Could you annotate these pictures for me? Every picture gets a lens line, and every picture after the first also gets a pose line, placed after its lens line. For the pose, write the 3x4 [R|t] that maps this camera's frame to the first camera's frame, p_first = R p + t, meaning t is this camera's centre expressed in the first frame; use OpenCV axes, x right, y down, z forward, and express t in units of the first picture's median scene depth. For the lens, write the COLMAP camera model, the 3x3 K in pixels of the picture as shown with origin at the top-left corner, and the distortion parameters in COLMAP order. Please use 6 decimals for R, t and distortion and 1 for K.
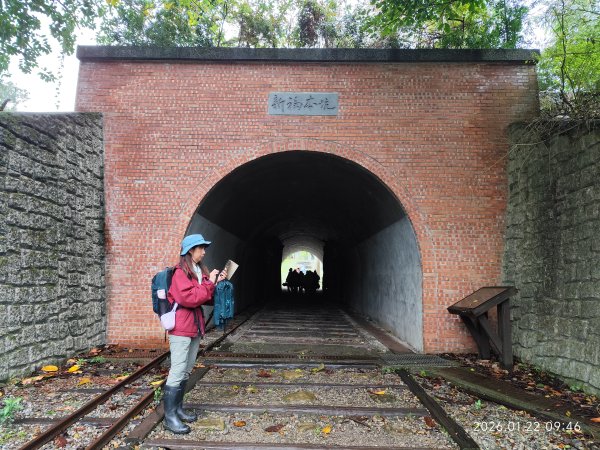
lens RADIAL K [[398.8, 0, 303.8], [0, 398.8, 224.8], [0, 0, 1]] dist [0.050515, -0.057907]
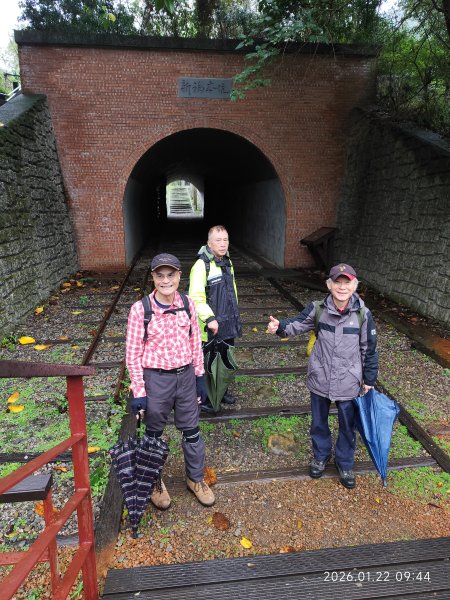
lens RADIAL K [[398.8, 0, 225.0], [0, 398.8, 300.0], [0, 0, 1]] dist [0.050515, -0.057907]
pose [[0.992124, -0.046126, 0.116458, -0.123469], [0.000172, 0.930230, 0.366977, -0.144303], [-0.125260, -0.364066, 0.922912, -0.474164]]
